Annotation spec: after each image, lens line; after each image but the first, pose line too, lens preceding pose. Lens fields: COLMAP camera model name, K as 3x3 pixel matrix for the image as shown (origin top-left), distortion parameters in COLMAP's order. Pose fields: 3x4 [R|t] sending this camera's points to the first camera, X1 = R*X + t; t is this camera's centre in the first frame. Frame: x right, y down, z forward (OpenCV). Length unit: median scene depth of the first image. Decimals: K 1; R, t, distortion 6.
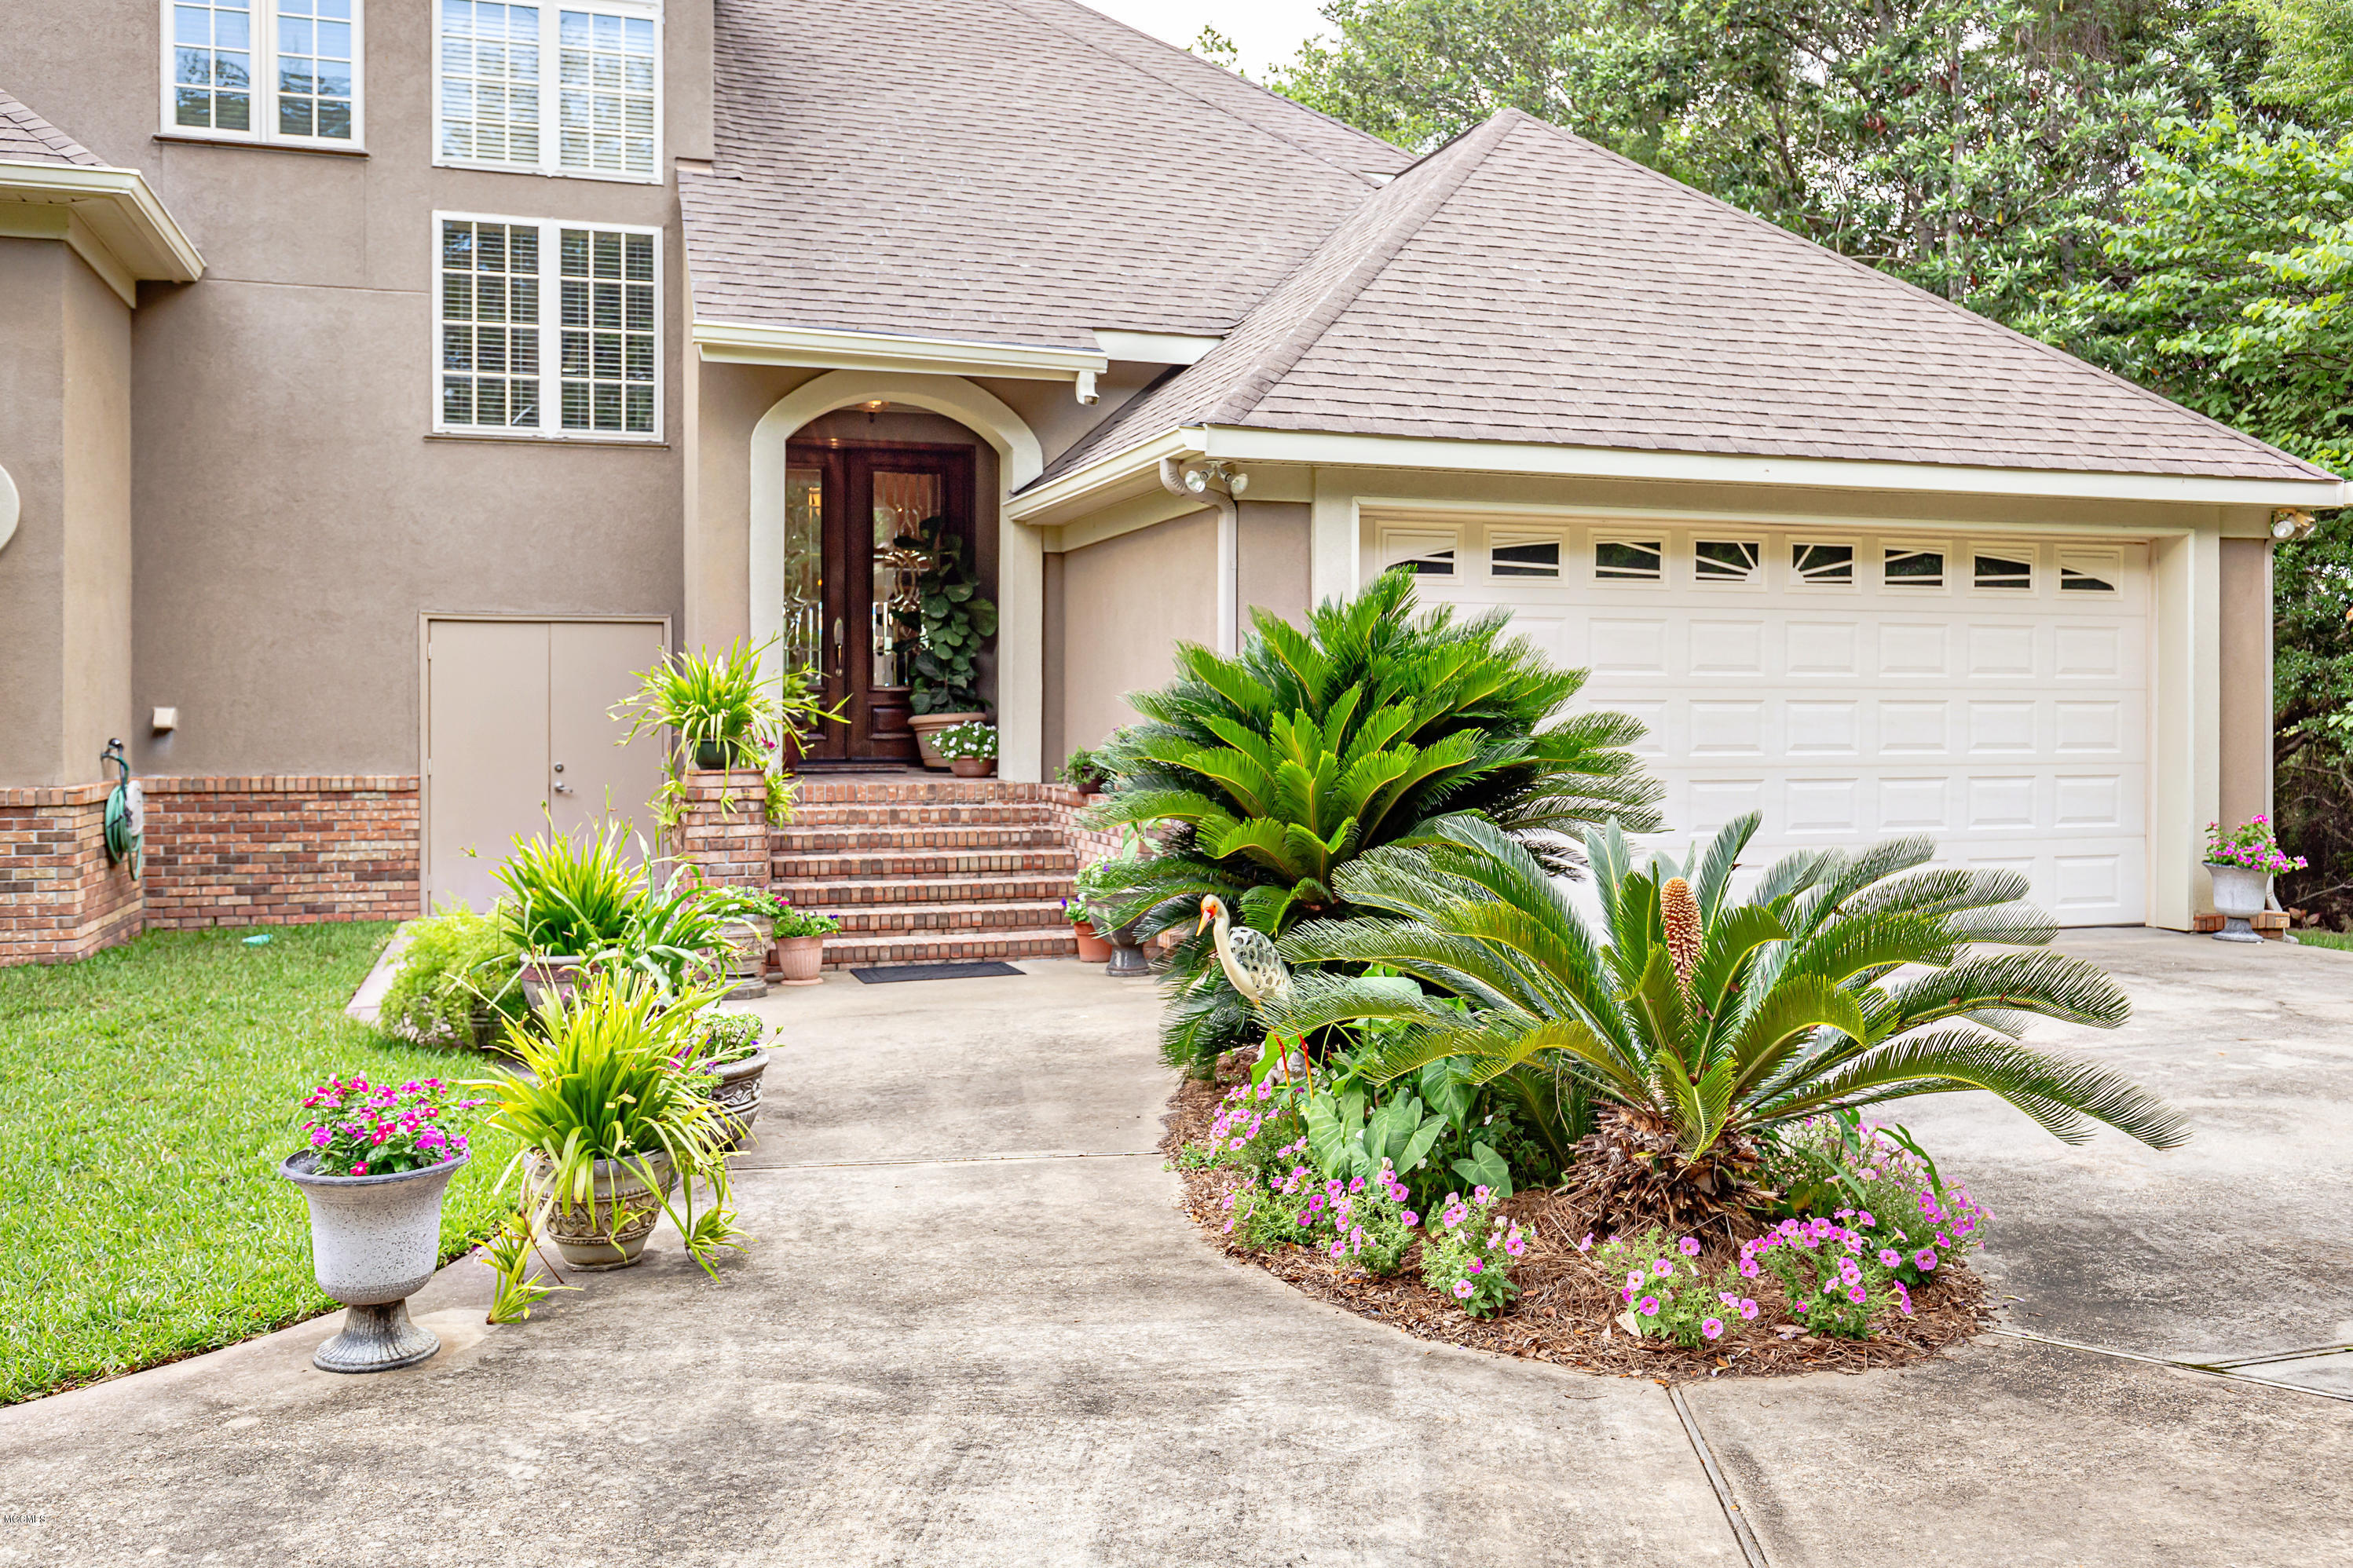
lens RADIAL K [[1953.9, 0, 1171.2], [0, 1953.9, 725.1], [0, 0, 1]] dist [-0.008269, -0.009554]
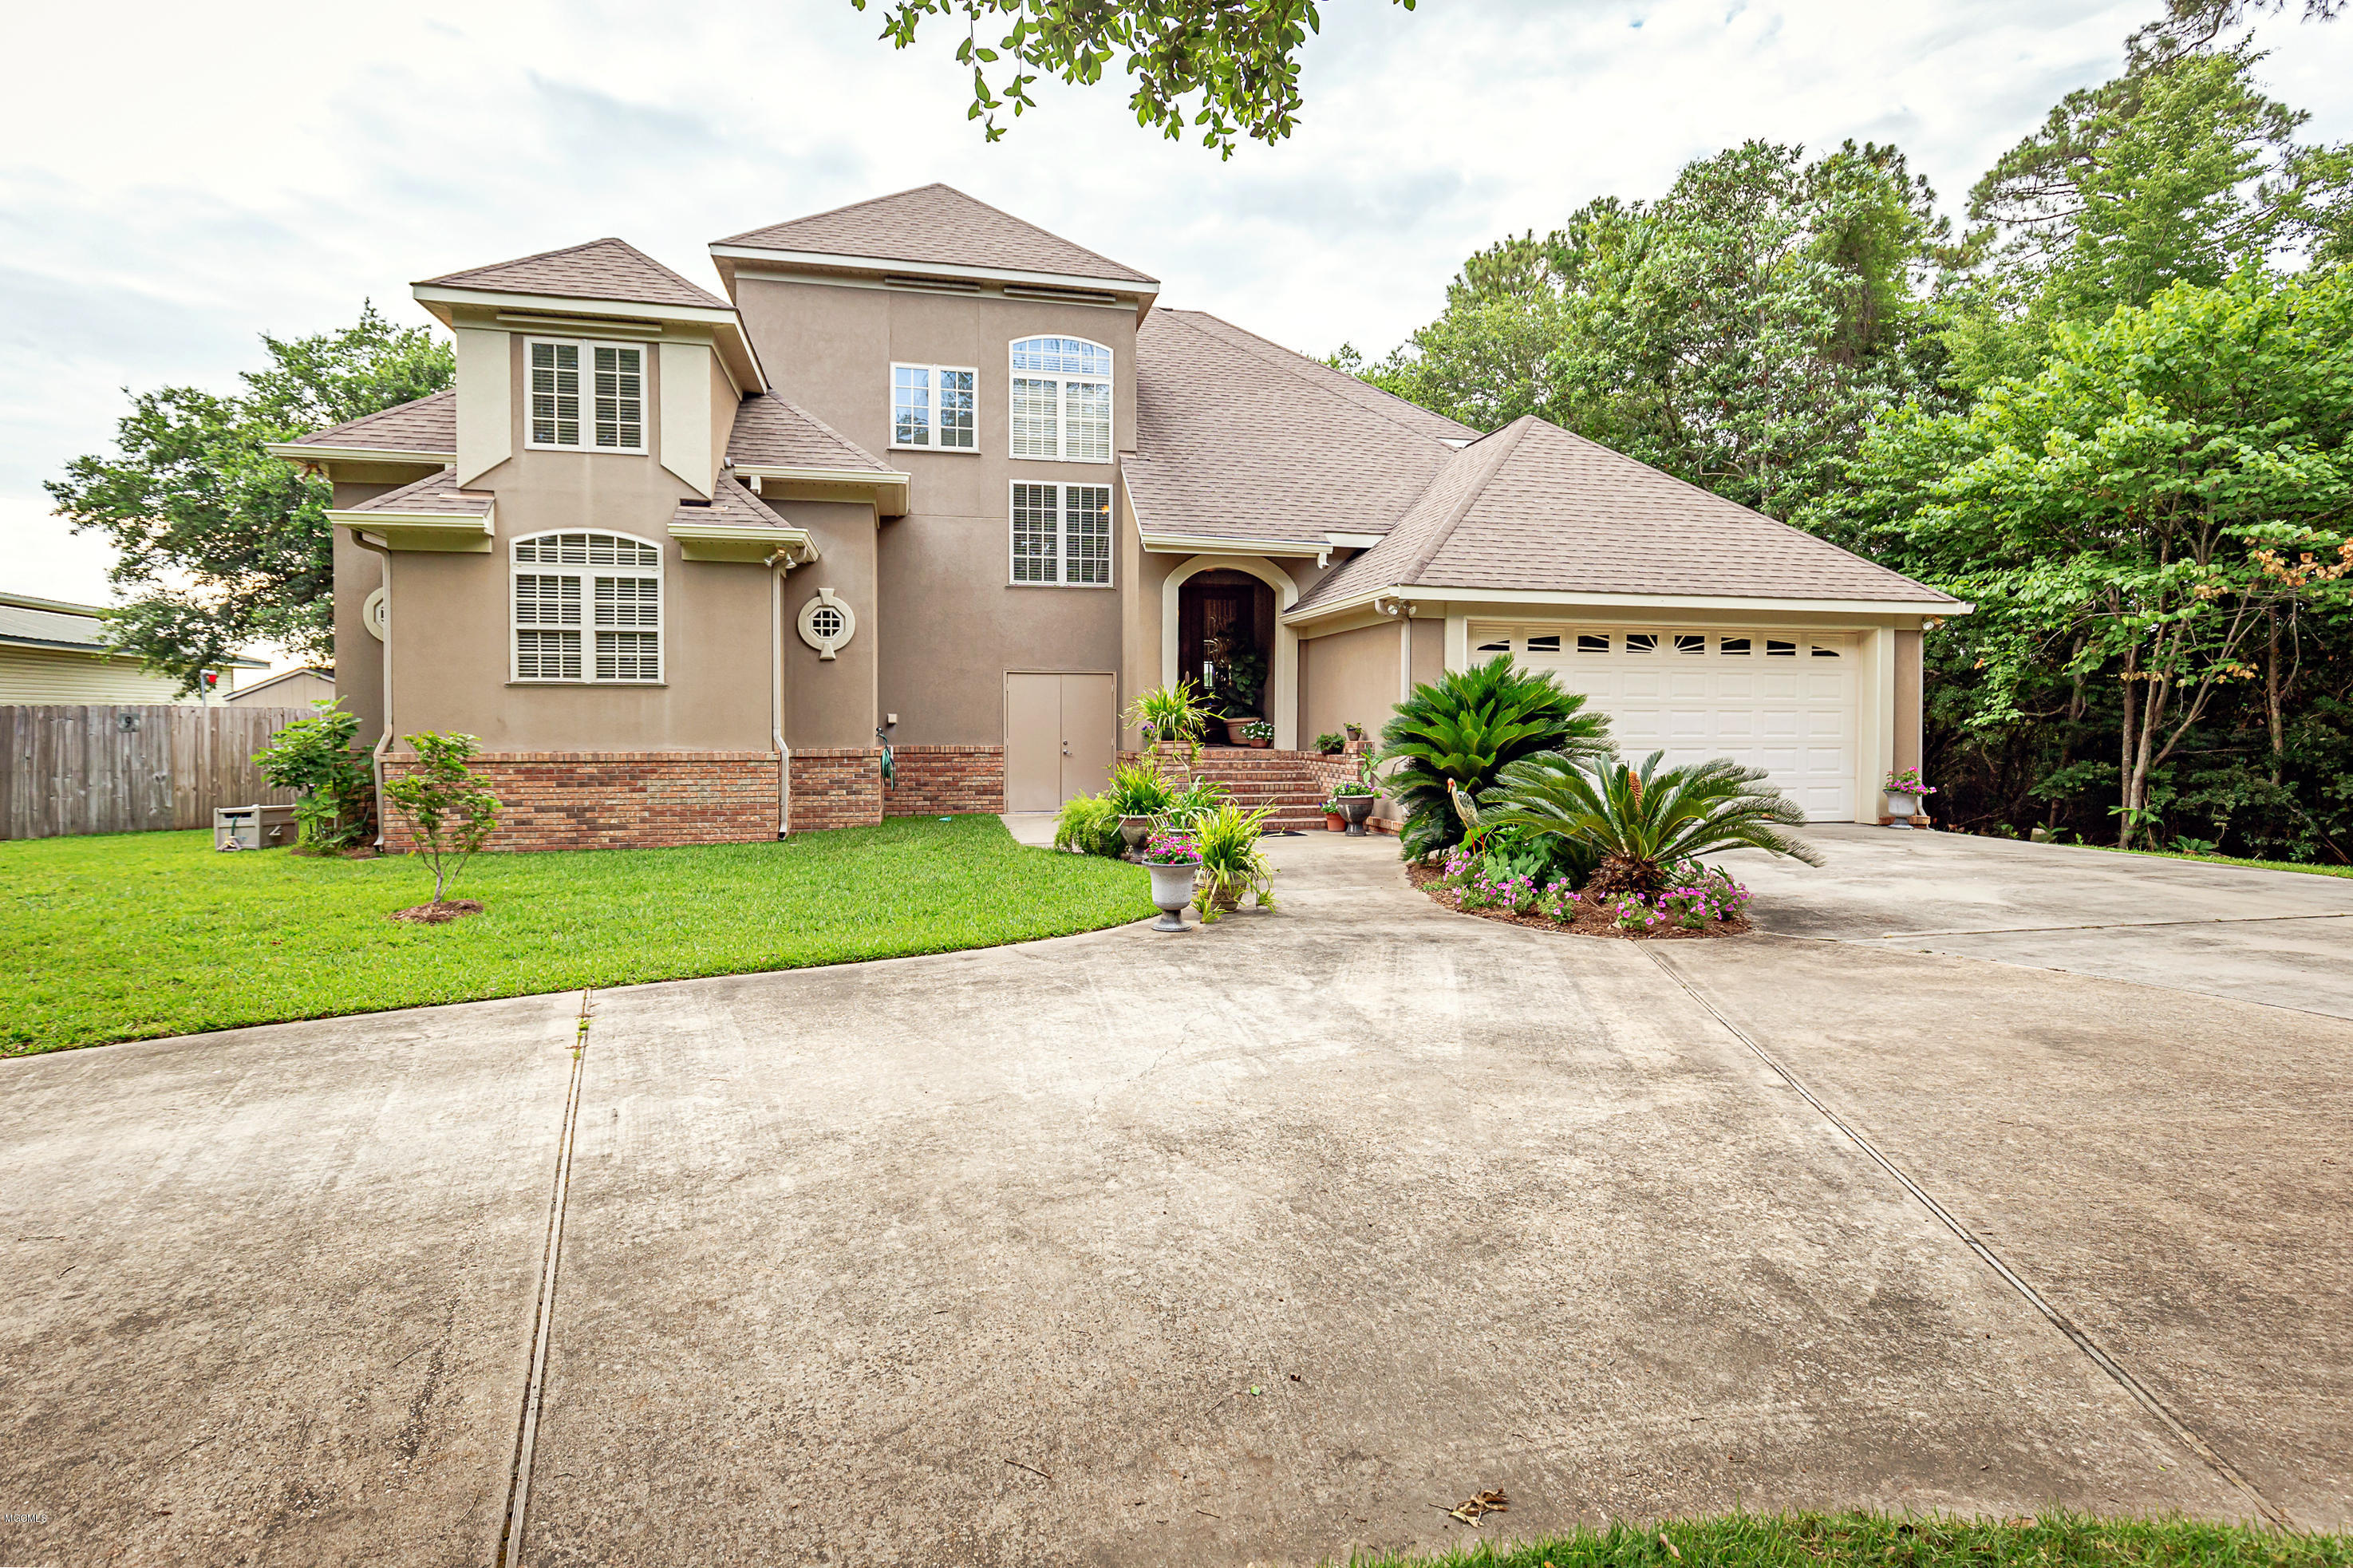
lens RADIAL K [[1075.5, 0, 1199.8], [0, 1075.5, 750.3], [0, 0, 1]] dist [0.001536, 0.000306]
pose [[0.994694, 0.004638, -0.102771, -0.055649], [-0.002525, 0.999783, 0.020687, 0.006297], [0.102845, -0.020318, 0.994490, -0.162682]]
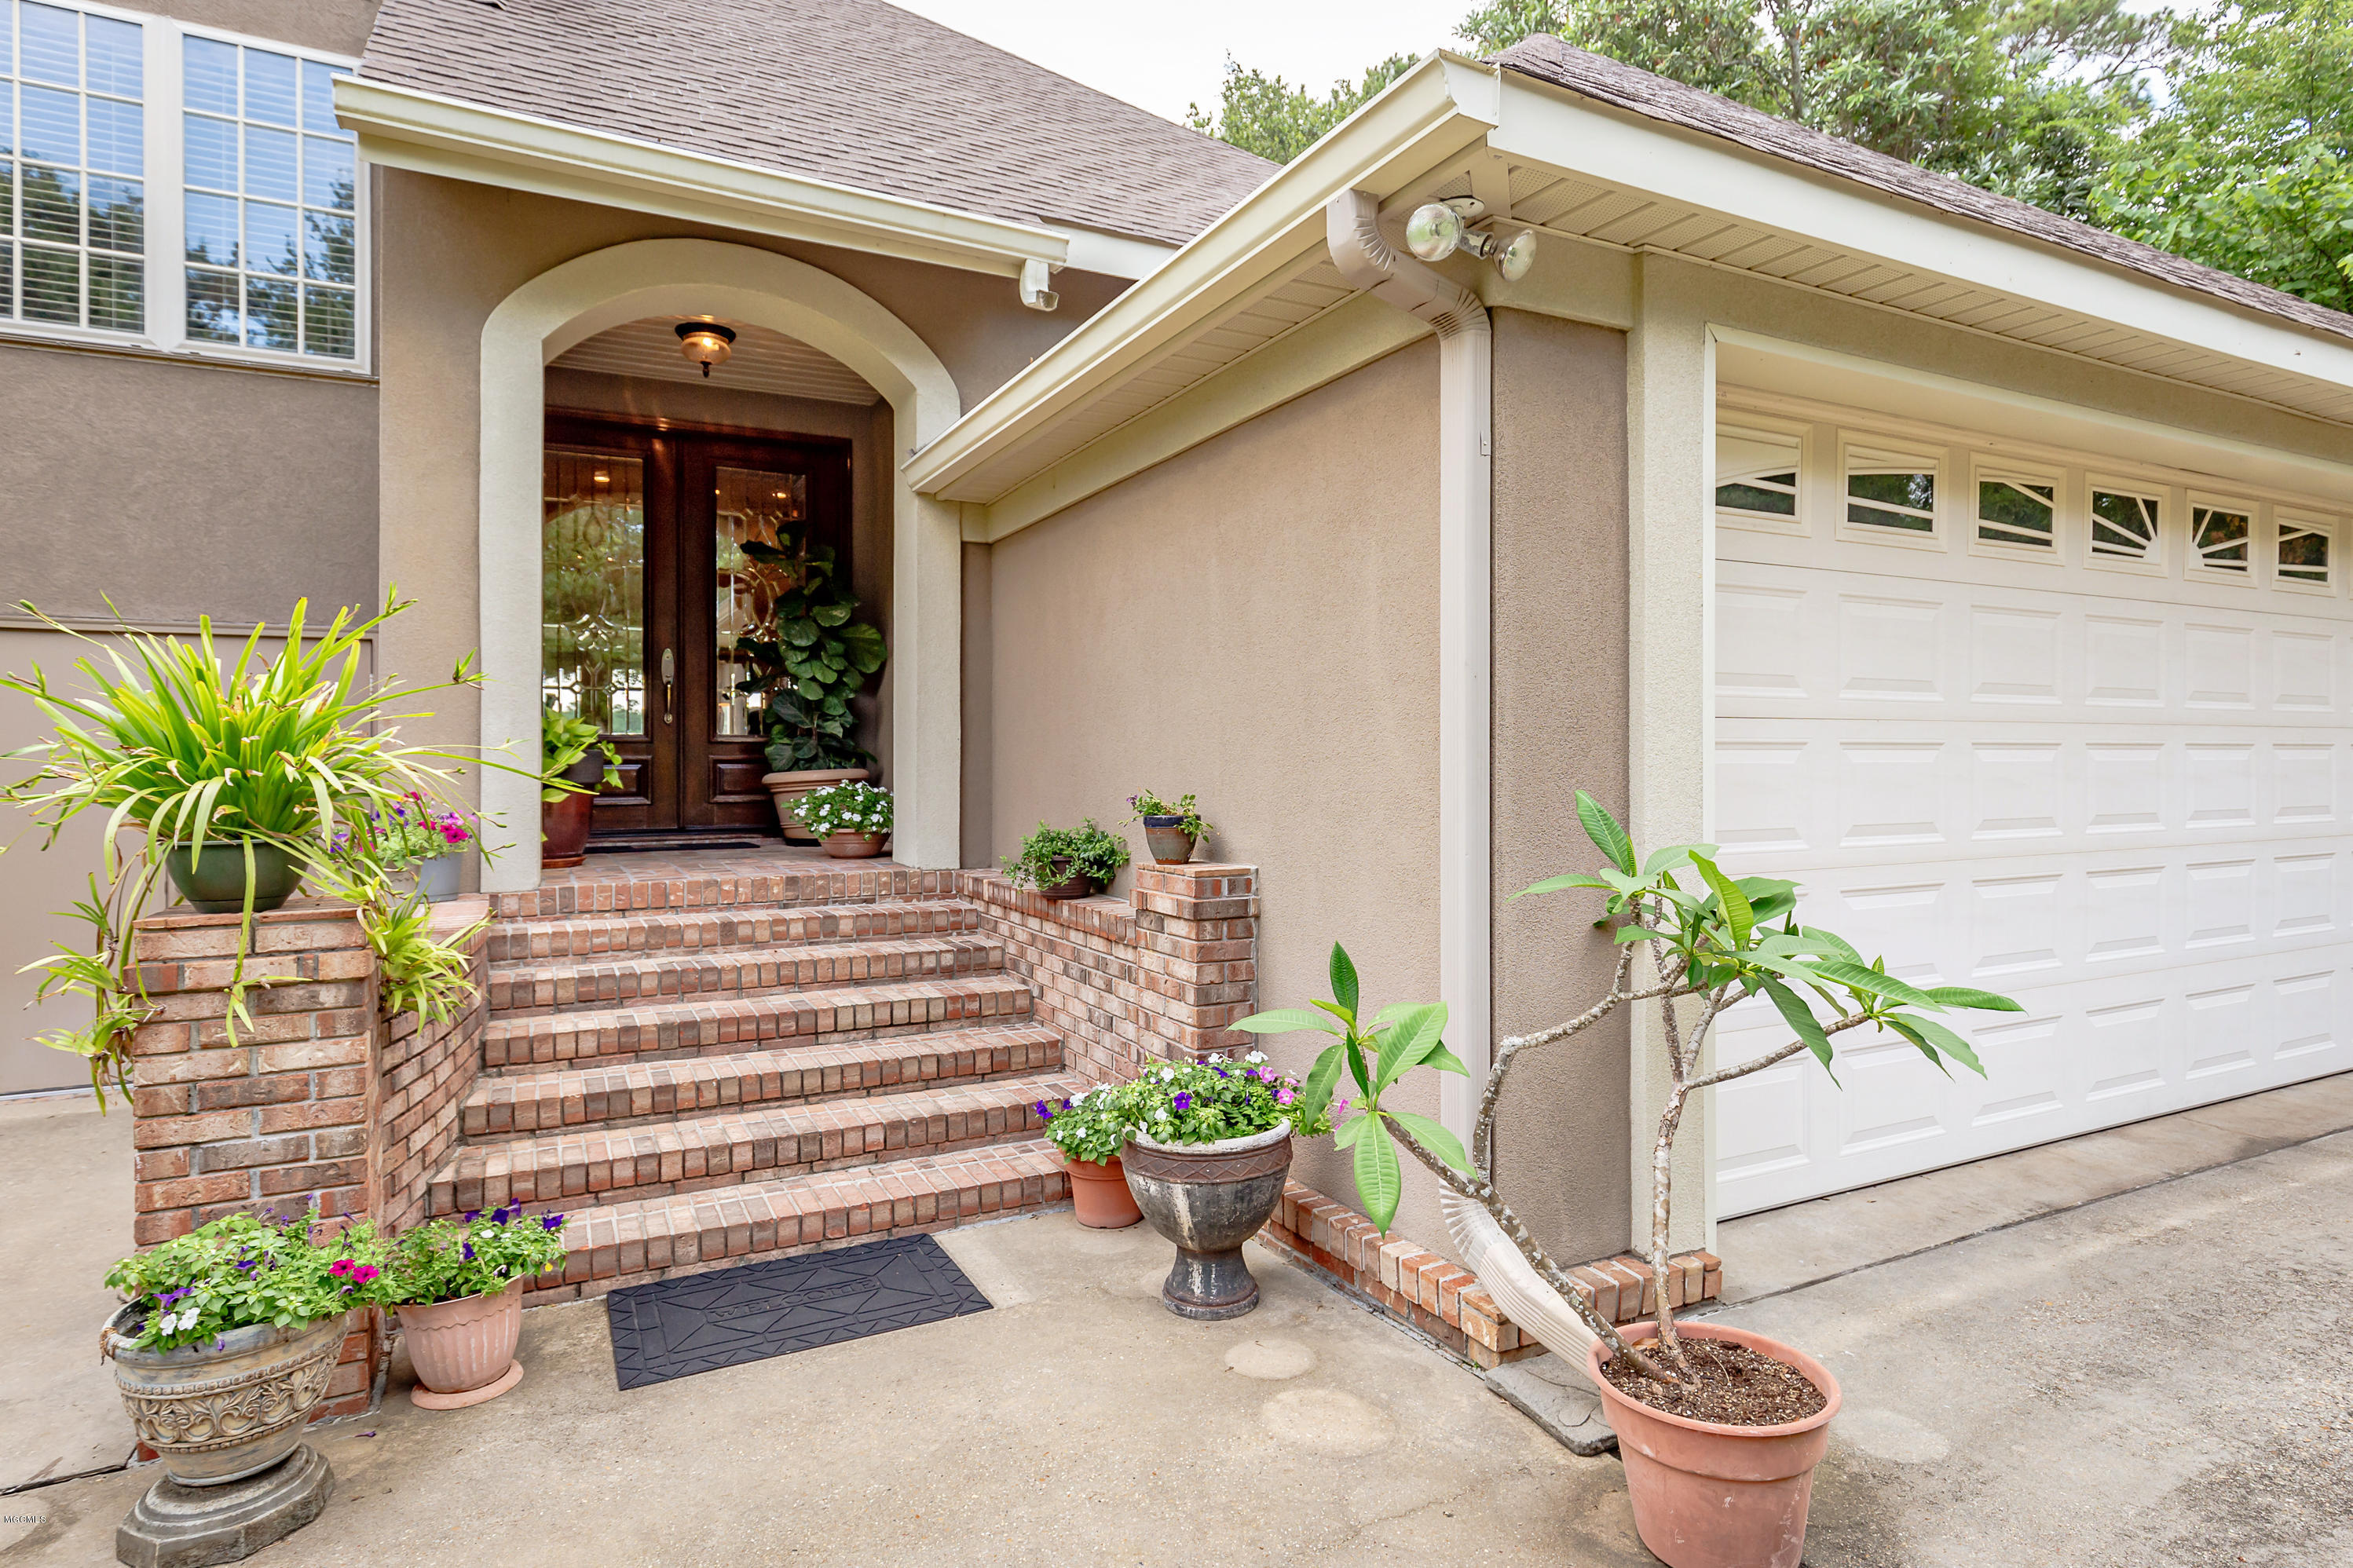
lens RADIAL K [[1448.1, 0, 1397.2], [0, 1448.1, 754.9], [0, 0, 1]] dist [-0.000520, -0.003298]
pose [[0.964347, -0.004237, 0.264606, -0.056607], [0.007701, 0.999898, -0.012053, -0.004121], [-0.264528, 0.013660, 0.964281, 0.491248]]
